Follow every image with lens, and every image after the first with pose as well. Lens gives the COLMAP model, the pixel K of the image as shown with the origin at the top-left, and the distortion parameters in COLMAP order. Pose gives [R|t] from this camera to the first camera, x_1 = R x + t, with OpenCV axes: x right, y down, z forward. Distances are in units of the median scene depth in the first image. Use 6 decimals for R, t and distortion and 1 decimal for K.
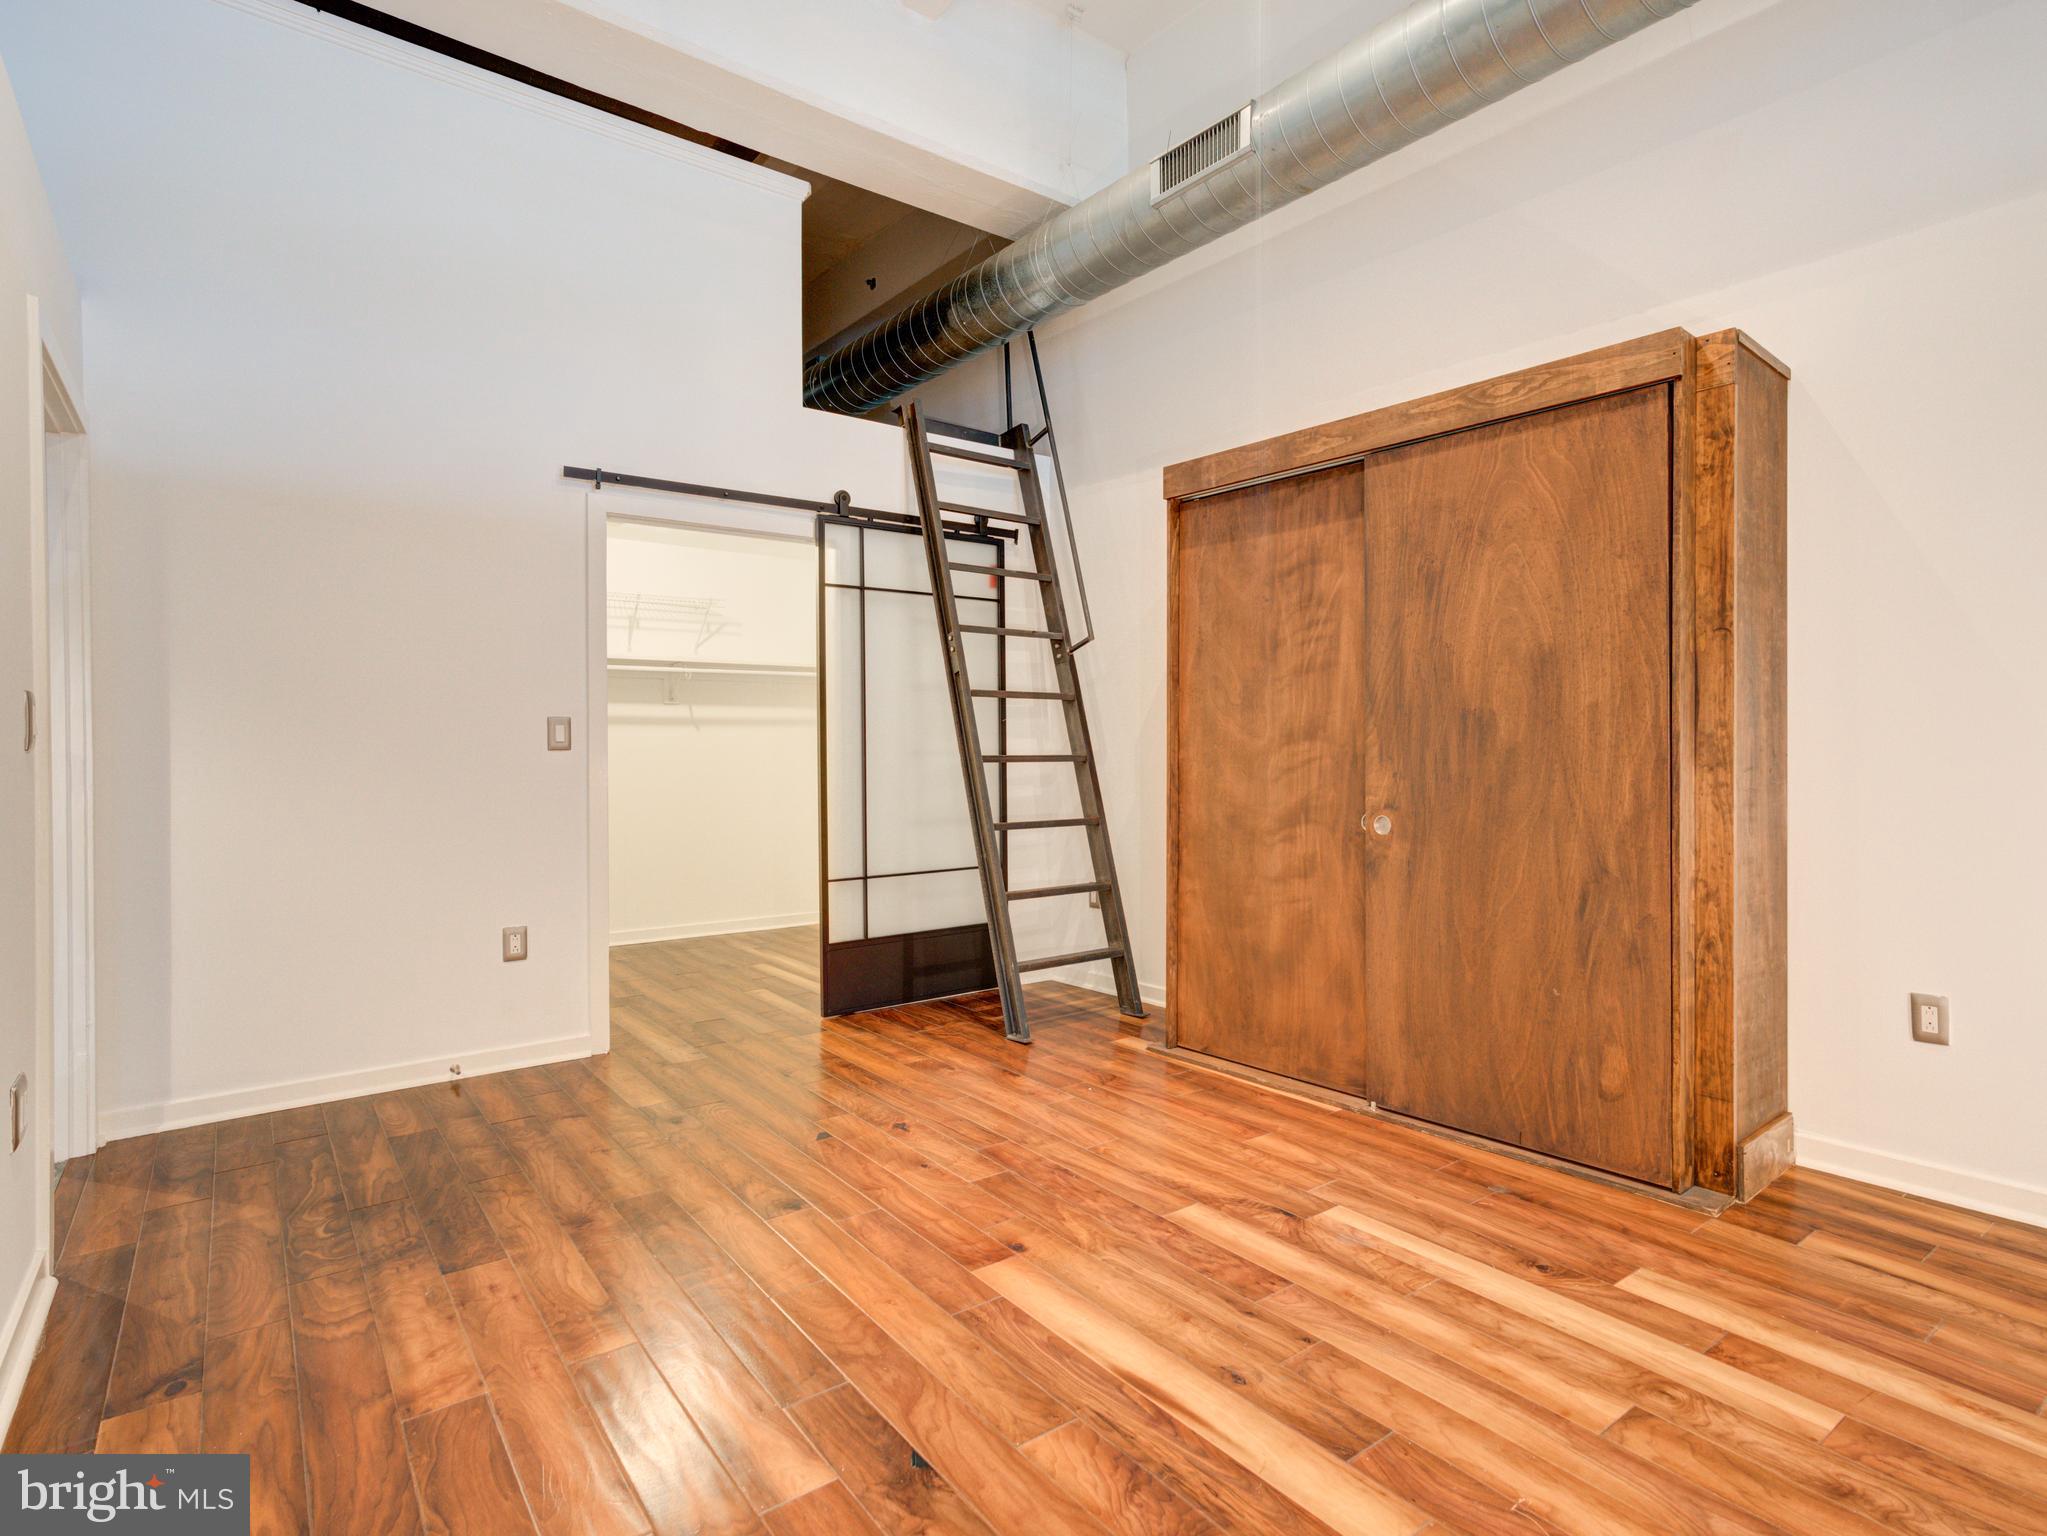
lens RADIAL K [[1079.9, 0, 1118.9], [0, 1079.9, 749.2], [0, 0, 1]] dist [-0.003527, 0.012150]
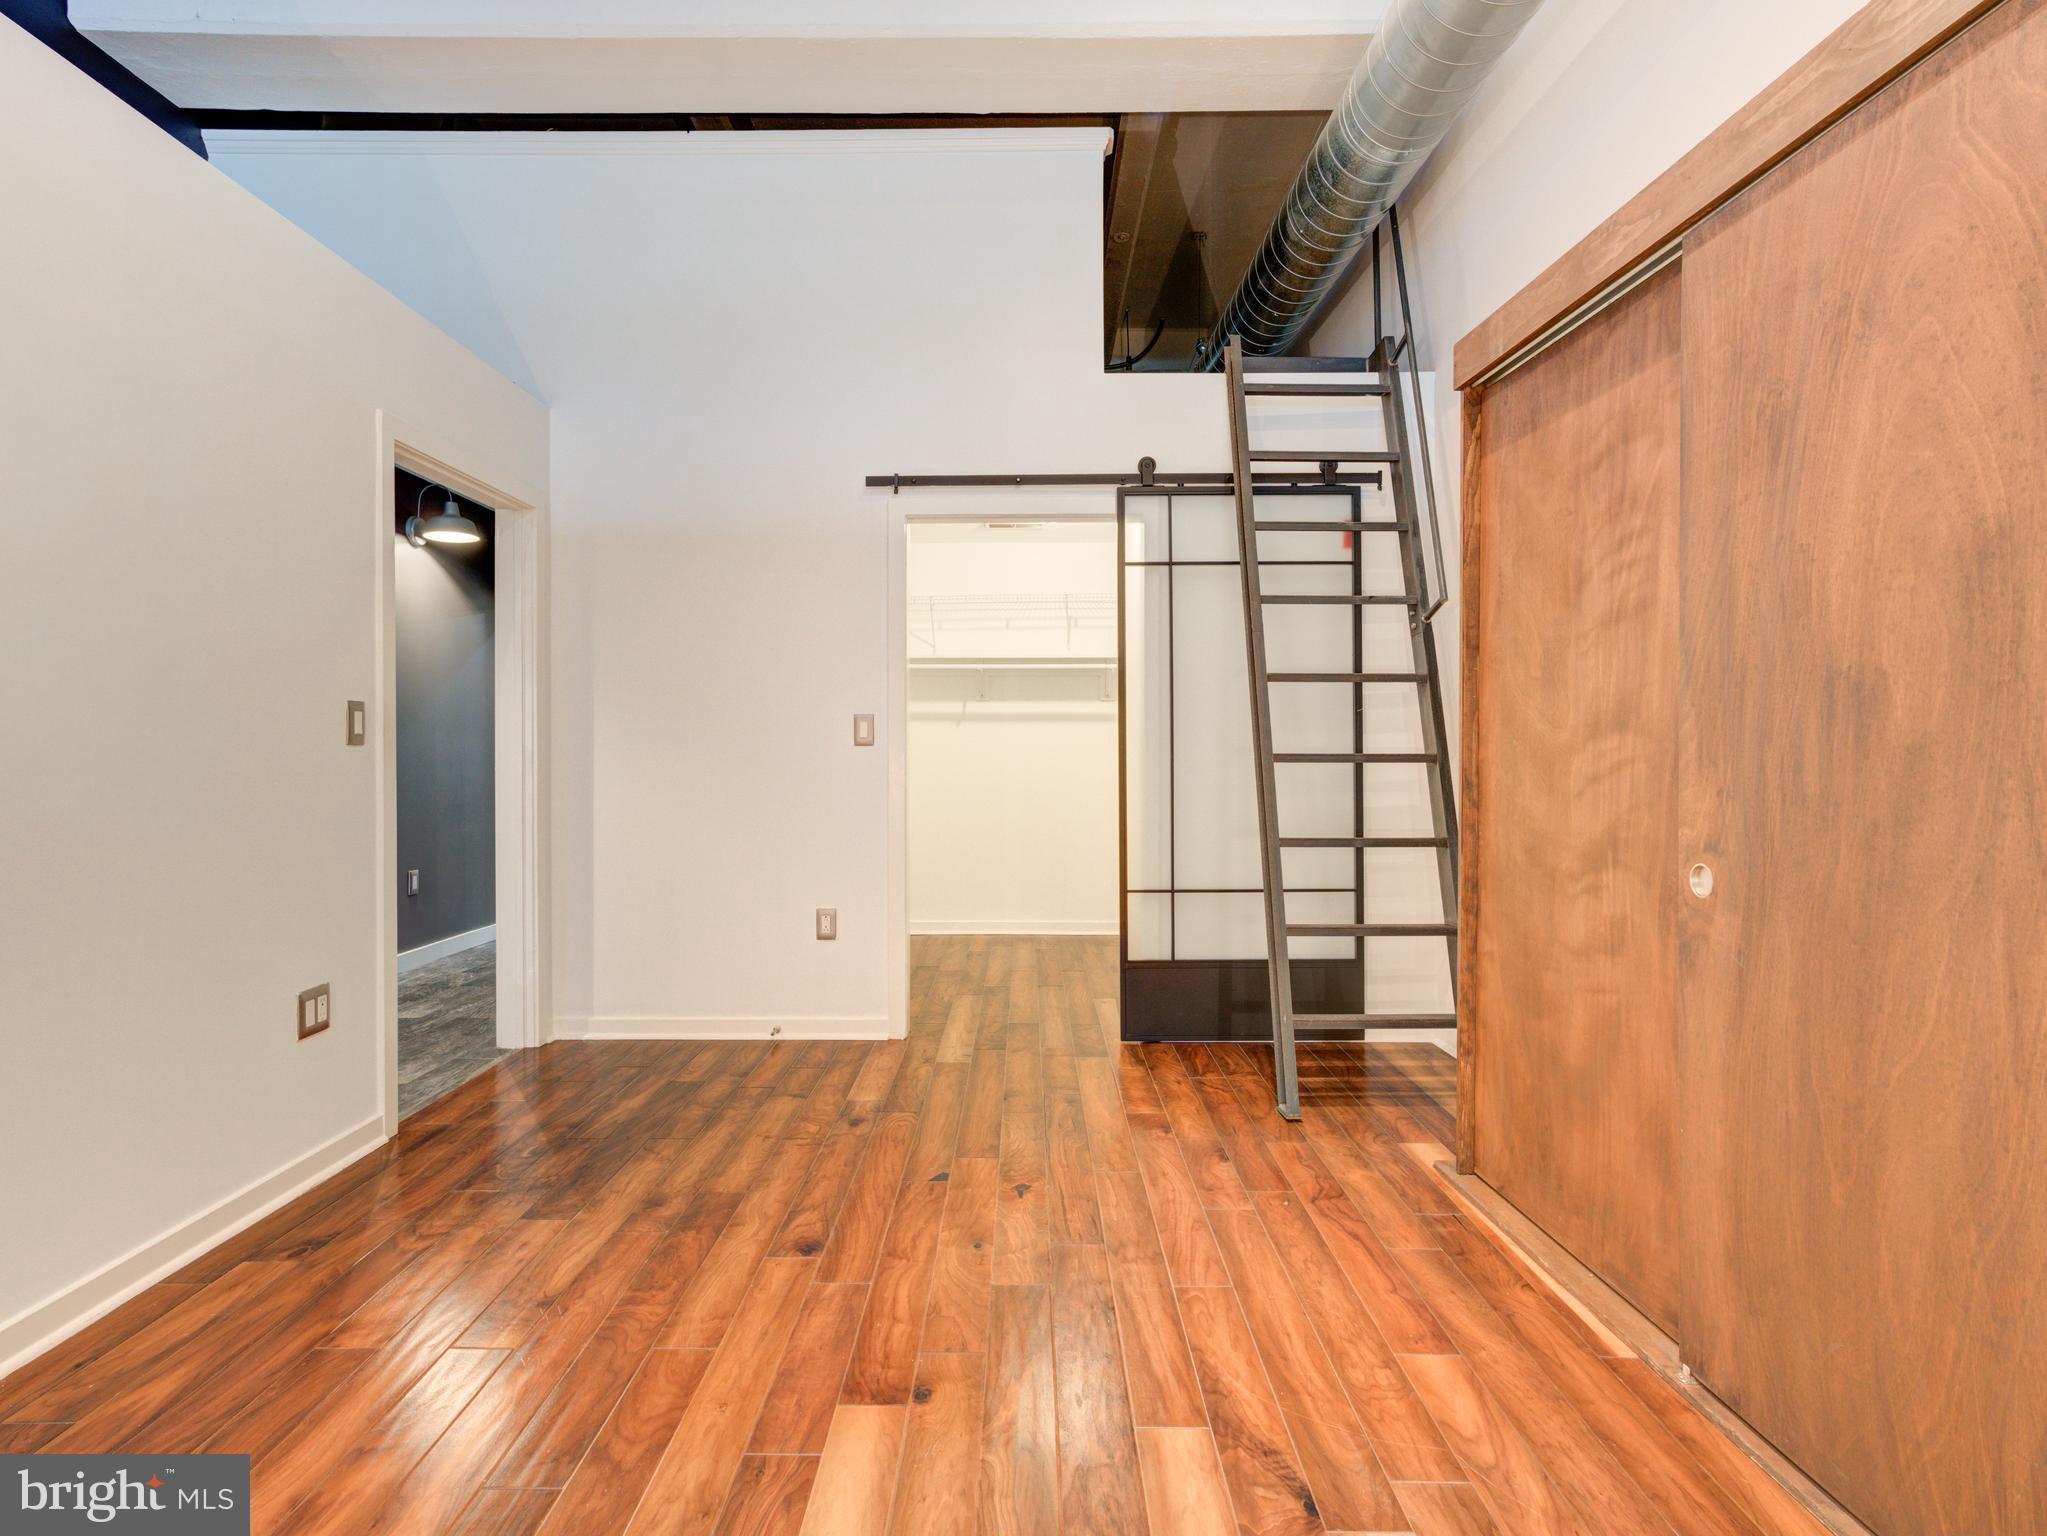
lens RADIAL K [[1082.1, 0, 1016.3], [0, 1082.1, 749.5], [0, 0, 1]] dist [-0.009205, 0.015227]
pose [[0.768450, 0.004393, -0.639894, 0.338297], [-0.003233, 0.999990, 0.002982, 0.001206], [0.639901, -0.000223, 0.768457, 0.344709]]
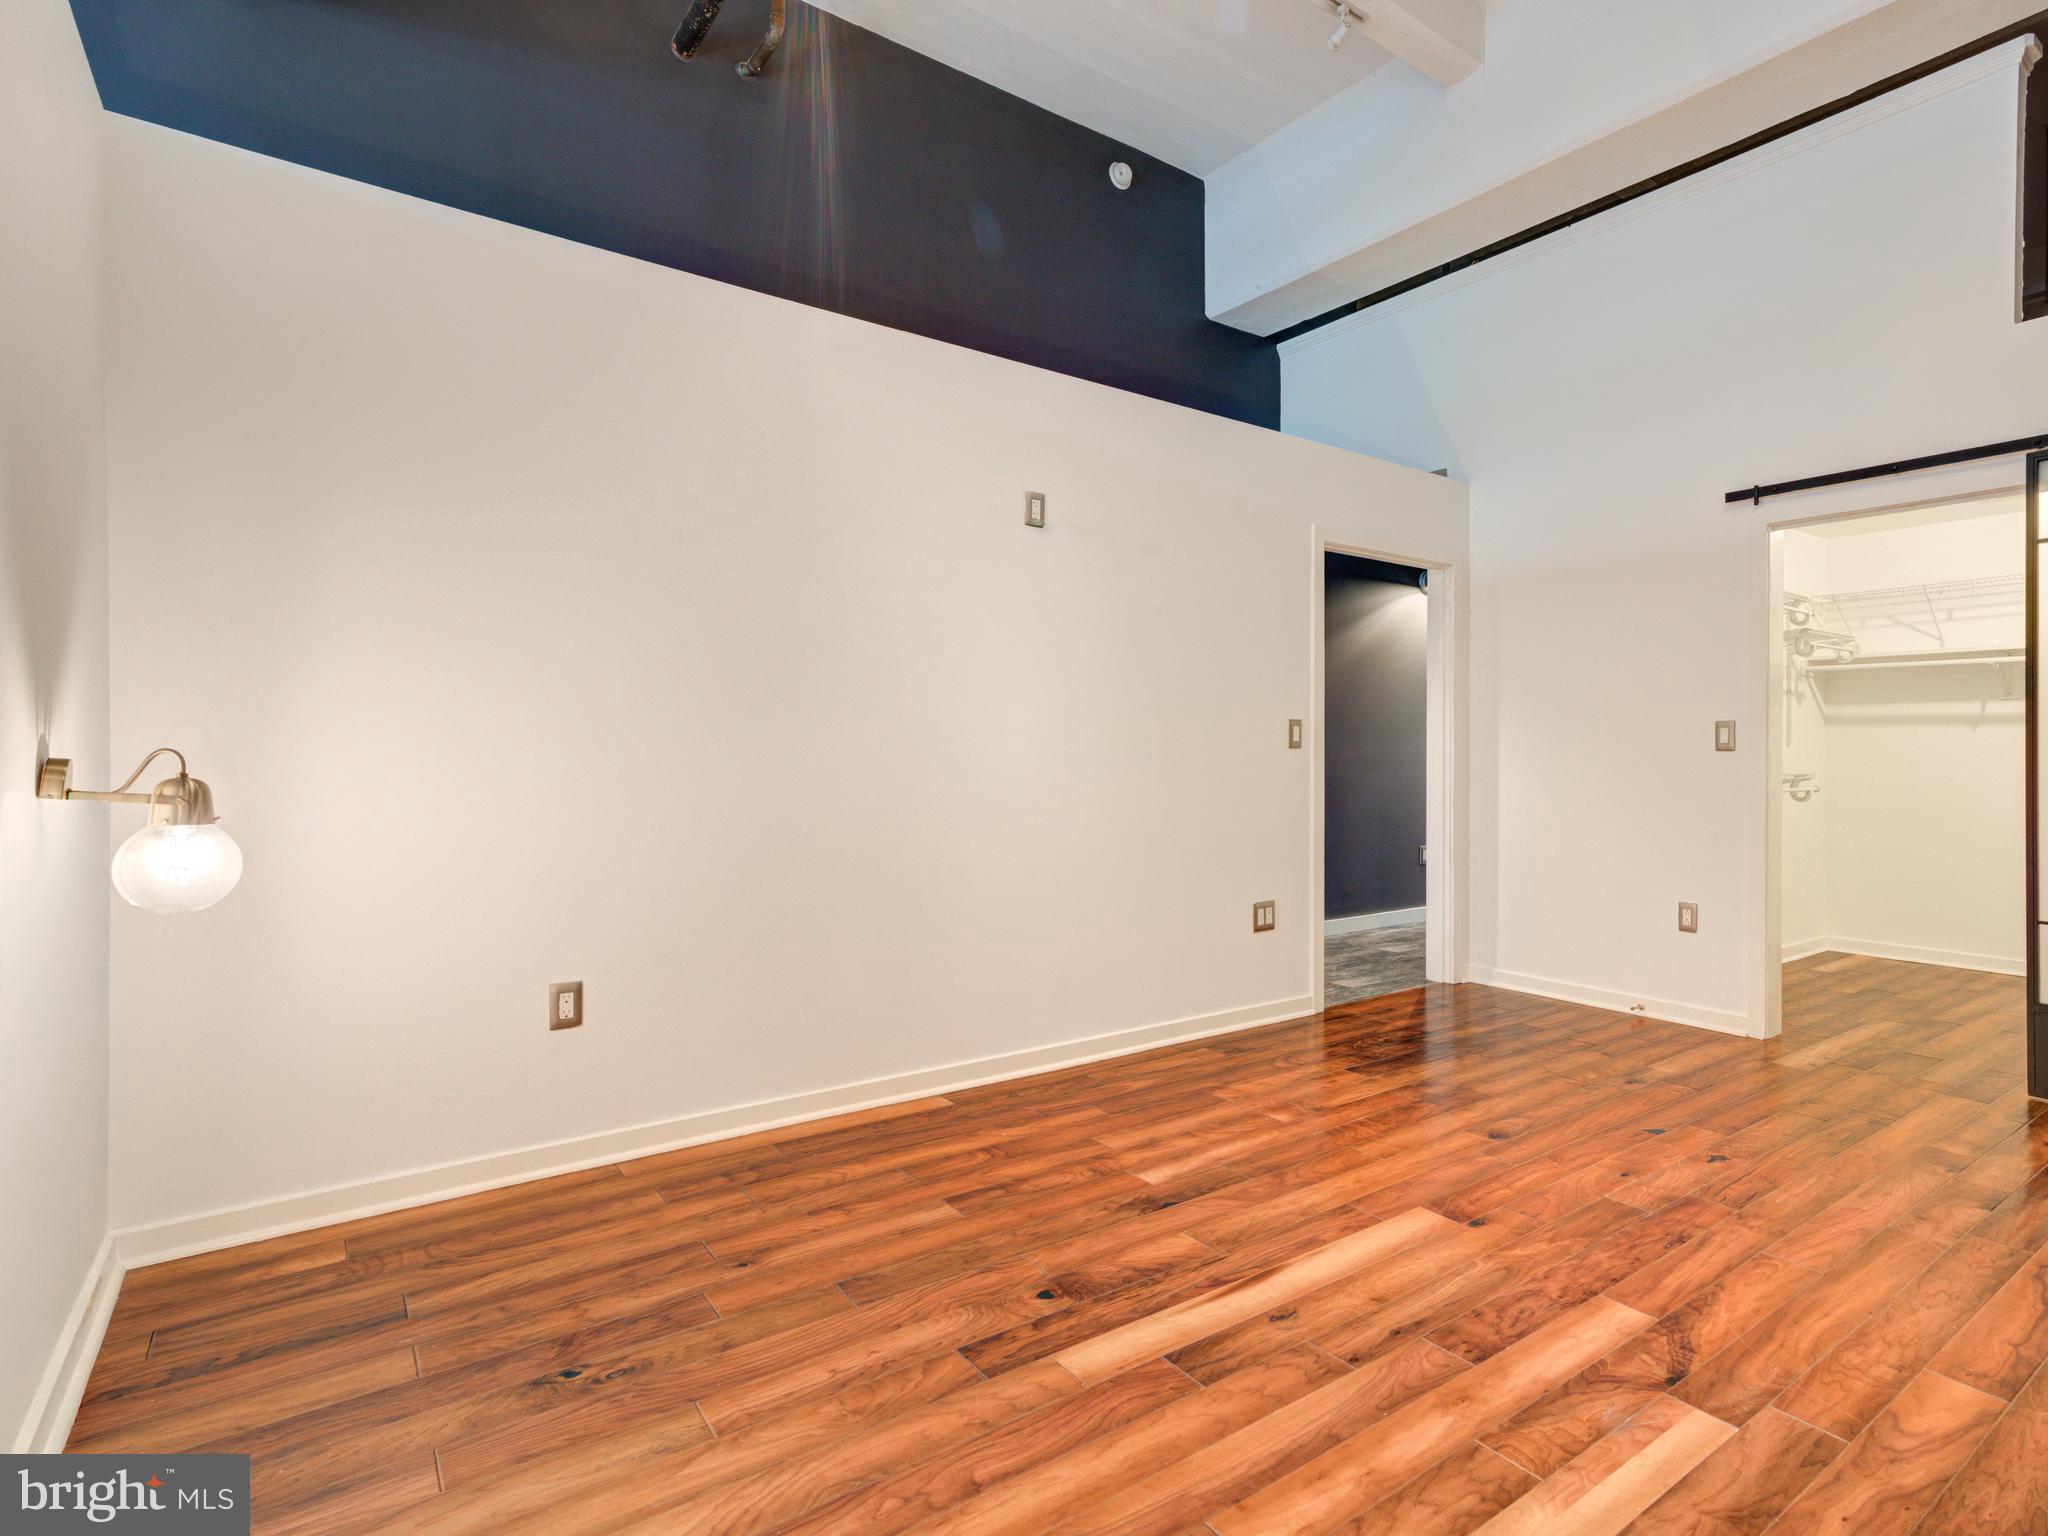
lens RADIAL K [[1080.5, 0, 1163.5], [0, 1080.5, 746.7], [0, 0, 1]] dist [-0.003527, 0.012150]
pose [[-0.006512, 0.000314, -0.999979, 0.727225], [-0.006864, 0.999976, 0.000359, 0.000343], [0.999955, 0.006866, -0.006510, 0.531169]]
